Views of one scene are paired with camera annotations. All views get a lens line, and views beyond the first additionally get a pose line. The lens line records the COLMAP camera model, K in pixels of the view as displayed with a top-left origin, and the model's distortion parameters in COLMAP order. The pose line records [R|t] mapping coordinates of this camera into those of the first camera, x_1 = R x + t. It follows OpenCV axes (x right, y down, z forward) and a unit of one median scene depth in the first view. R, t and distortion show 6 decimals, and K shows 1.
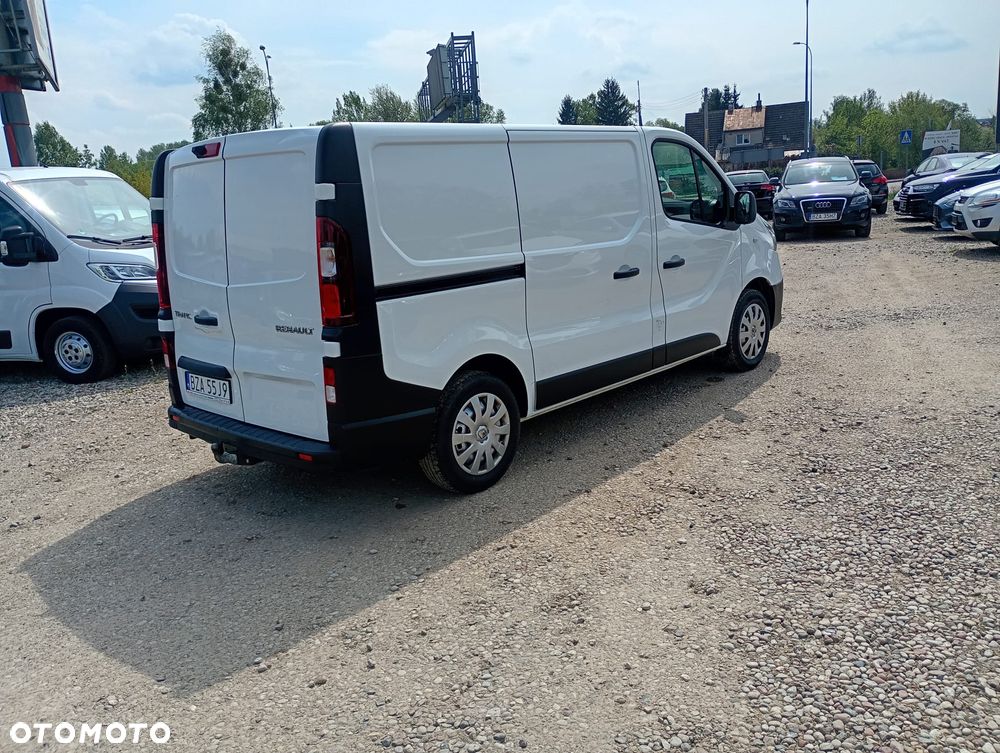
lens RADIAL K [[825.8, 0, 497.8], [0, 825.8, 369.7], [0, 0, 1]] dist [0.060029, -0.077683]
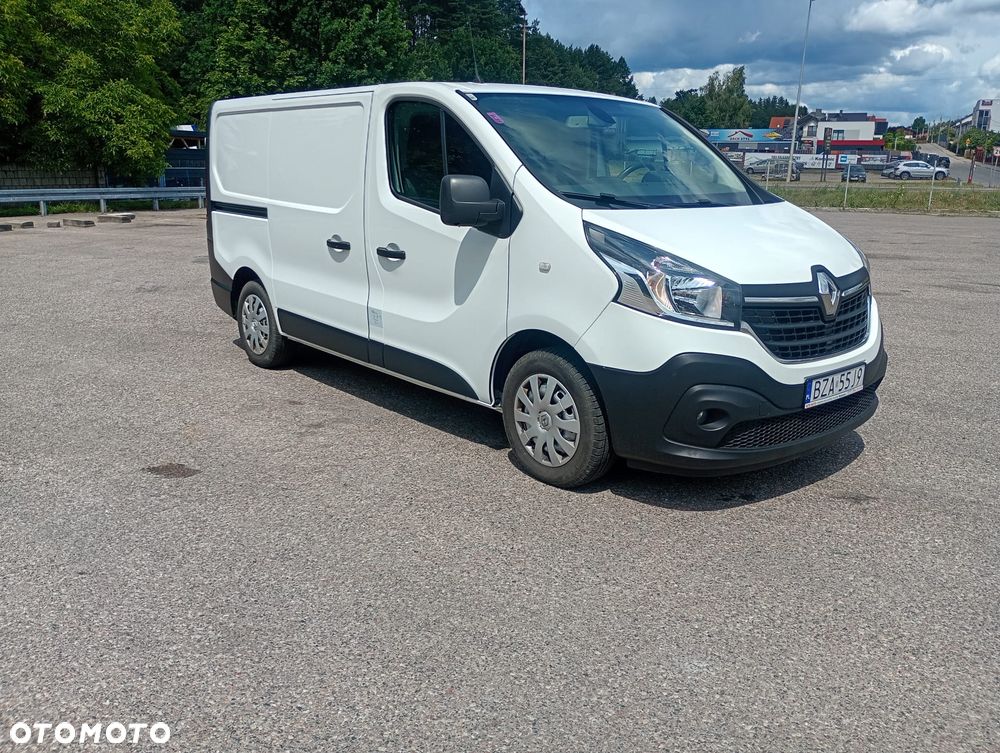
lens RADIAL K [[825.8, 0, 496.3], [0, 825.8, 369.9], [0, 0, 1]] dist [0.060029, -0.077683]
pose [[-0.108085, 0.301923, -0.947185, 1.267236], [-0.218289, 0.922307, 0.318903, -0.382042], [0.969880, 0.241229, -0.033781, 1.449552]]
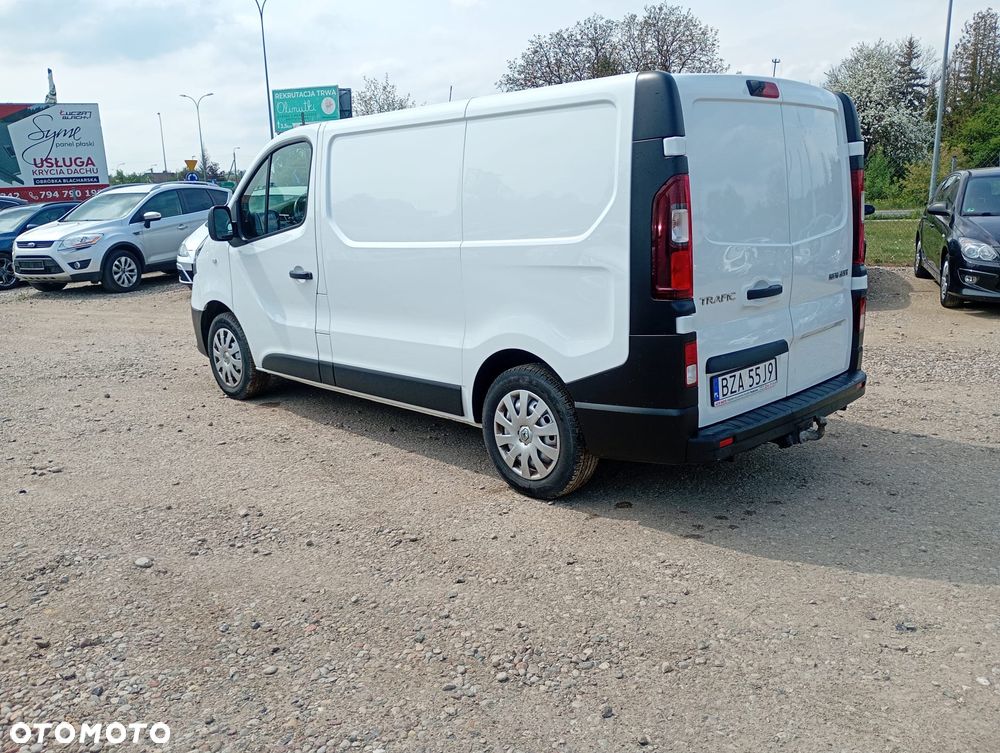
lens RADIAL K [[825.8, 0, 497.2], [0, 825.8, 368.7], [0, 0, 1]] dist [0.060029, -0.077683]
pose [[0.049302, -0.145419, 0.988141, -1.195388], [0.246183, 0.960589, 0.129082, -0.158505], [-0.967969, 0.236899, 0.083159, 1.209219]]
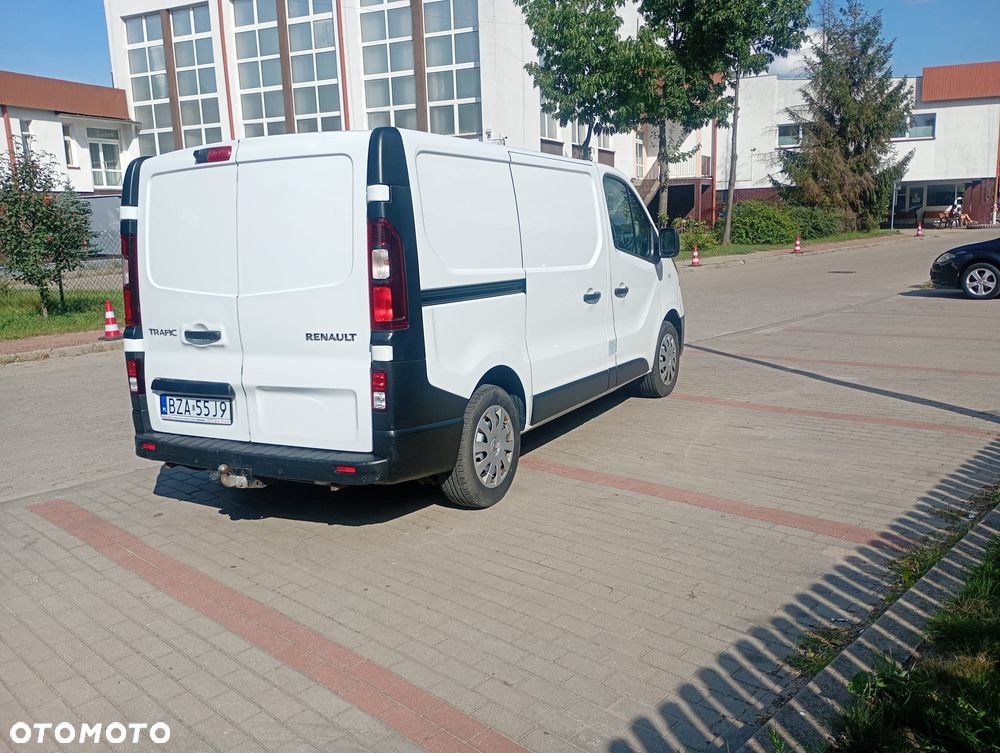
lens RADIAL K [[825.8, 0, 491.3], [0, 825.8, 375.2], [0, 0, 1]] dist [0.060029, -0.077683]
pose [[0.969738, -0.015726, 0.243642, -0.264633], [0.033531, 0.997046, -0.069105, 0.061141], [-0.241835, 0.075183, 0.967400, 0.023134]]
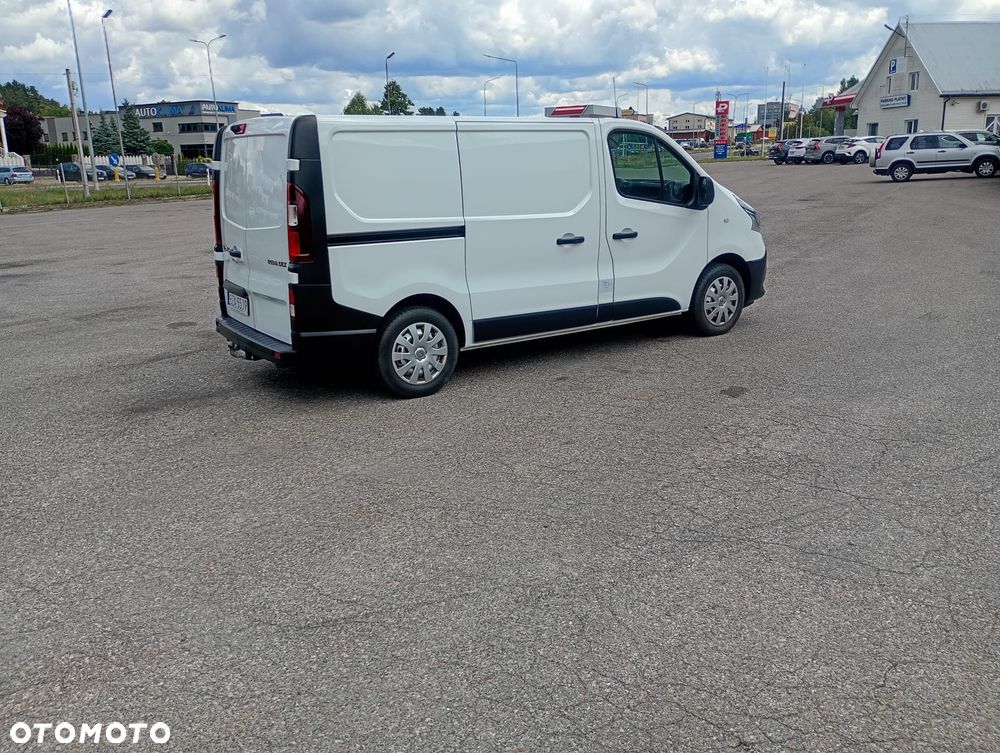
lens RADIAL K [[825.8, 0, 492.4], [0, 825.8, 373.0], [0, 0, 1]] dist [0.060029, -0.077683]
pose [[0.973356, 0.097700, -0.207442, 0.366432], [-0.087702, 0.994521, 0.056881, 0.022017], [0.211863, -0.037172, 0.976592, -0.258549]]
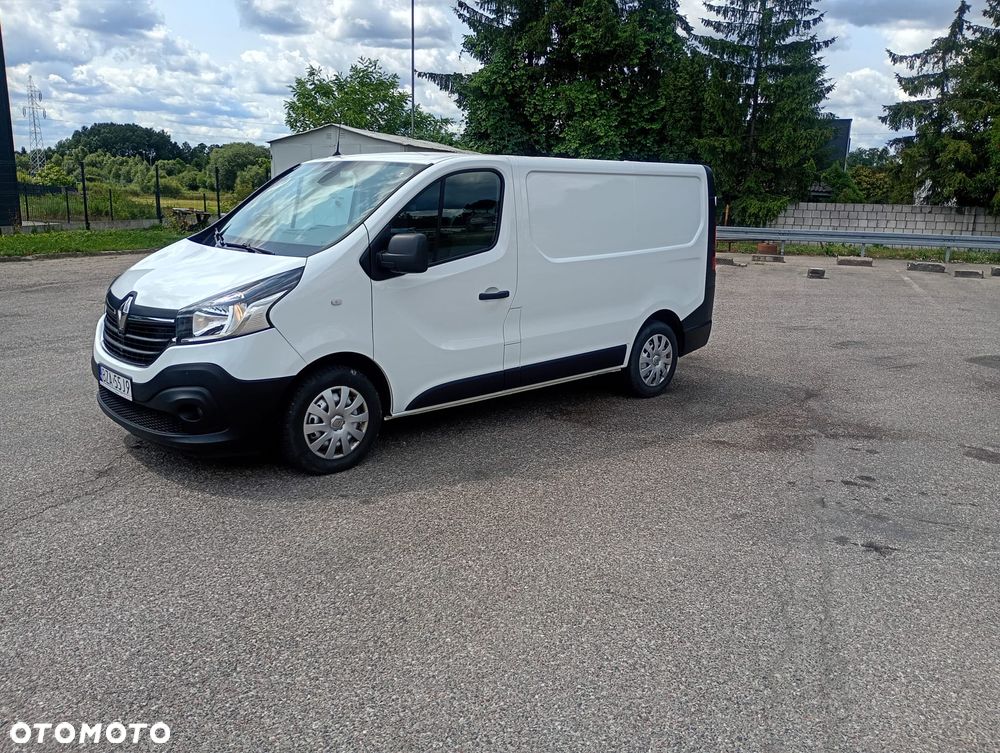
lens RADIAL K [[825.8, 0, 499.7], [0, 825.8, 376.1], [0, 0, 1]] dist [0.060029, -0.077683]
pose [[-0.996215, 0.027768, 0.082368, -0.150134], [0.060290, 0.903349, 0.424648, -0.618535], [-0.062616, 0.428006, -0.901604, 2.709676]]
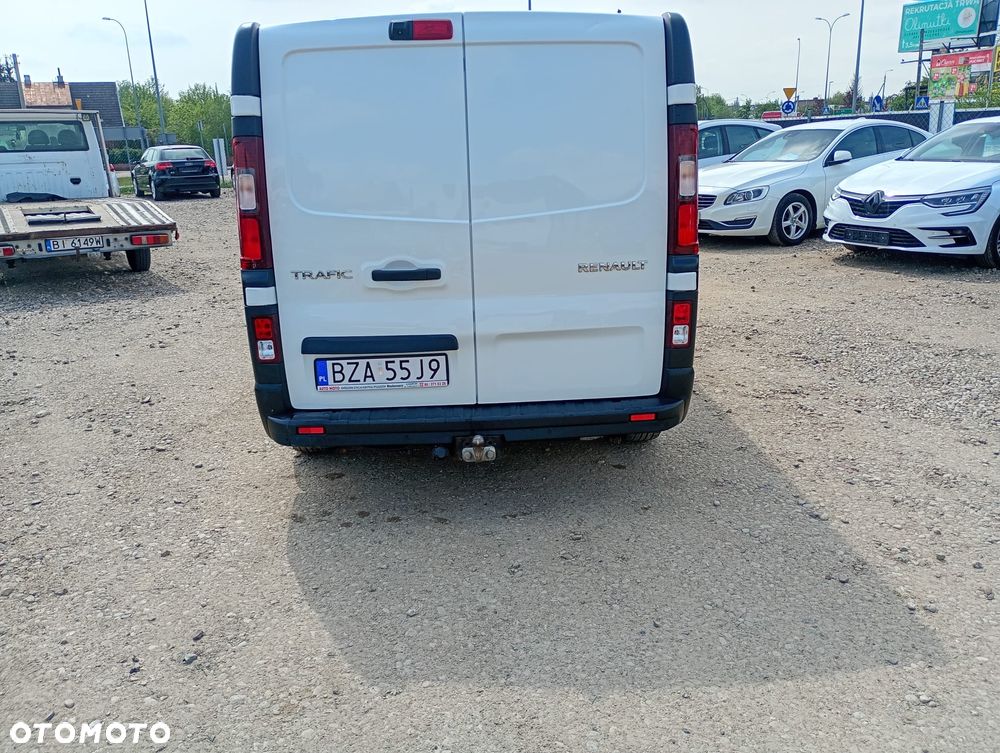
lens RADIAL K [[825.8, 0, 494.5], [0, 825.8, 371.9], [0, 0, 1]] dist [0.060029, -0.077683]
pose [[0.700970, -0.146519, 0.697977, -0.806673], [0.136069, 0.988167, 0.070784, -0.016990], [-0.700090, 0.045356, 0.712613, 0.445933]]
